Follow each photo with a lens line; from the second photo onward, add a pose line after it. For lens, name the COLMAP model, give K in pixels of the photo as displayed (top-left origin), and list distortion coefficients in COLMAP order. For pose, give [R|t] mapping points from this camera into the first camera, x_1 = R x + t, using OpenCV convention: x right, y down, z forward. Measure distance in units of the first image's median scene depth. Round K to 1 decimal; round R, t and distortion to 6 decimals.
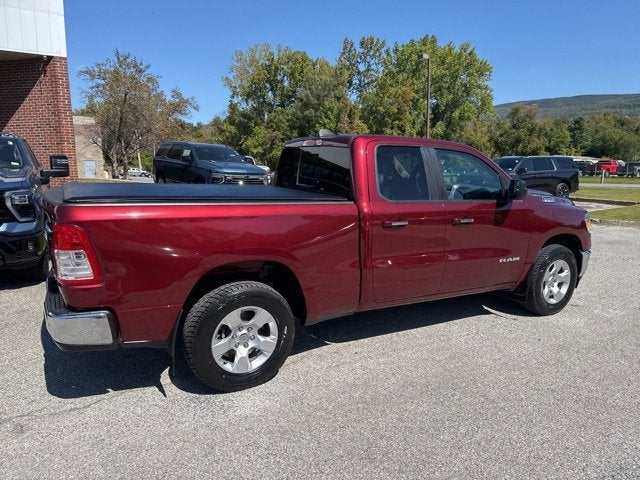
lens RADIAL K [[448.0, 0, 324.1], [0, 448.0, 242.6], [0, 0, 1]] dist [0.035160, -0.042051]
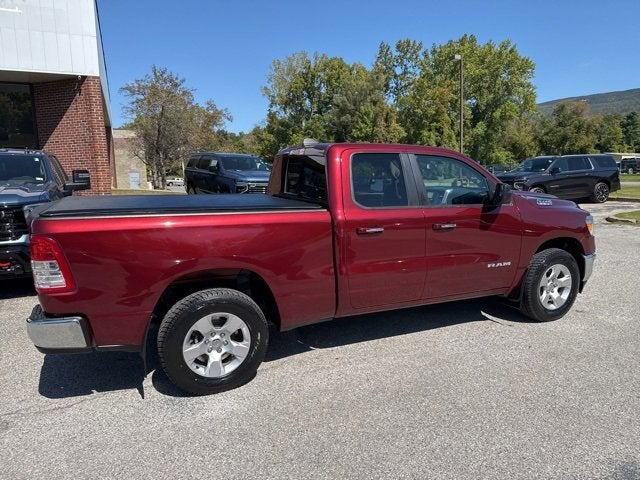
lens RADIAL K [[448.0, 0, 324.3], [0, 448.0, 242.0], [0, 0, 1]] dist [0.035160, -0.042051]
pose [[0.995907, -0.013512, -0.089368, 0.039402], [0.012400, 0.999839, -0.012977, -0.001128], [0.089529, 0.011816, 0.995914, -0.003741]]
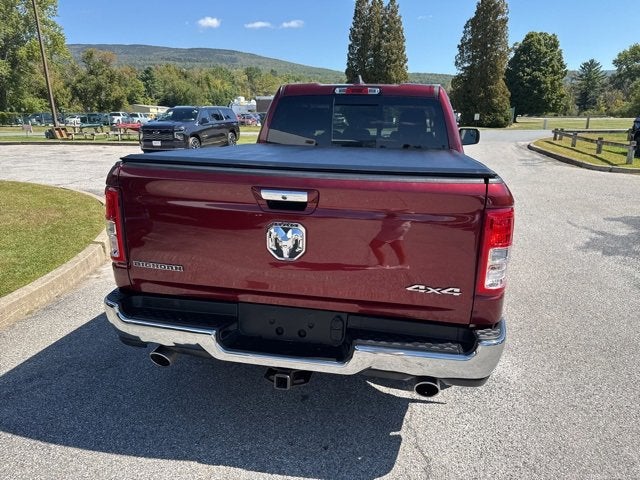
lens RADIAL K [[448.0, 0, 323.5], [0, 448.0, 243.1], [0, 0, 1]] dist [0.035160, -0.042051]
pose [[0.652806, -0.209448, 0.727994, -0.243337], [0.129872, 0.977733, 0.164841, -0.026997], [-0.746309, -0.013063, 0.665471, 0.143133]]
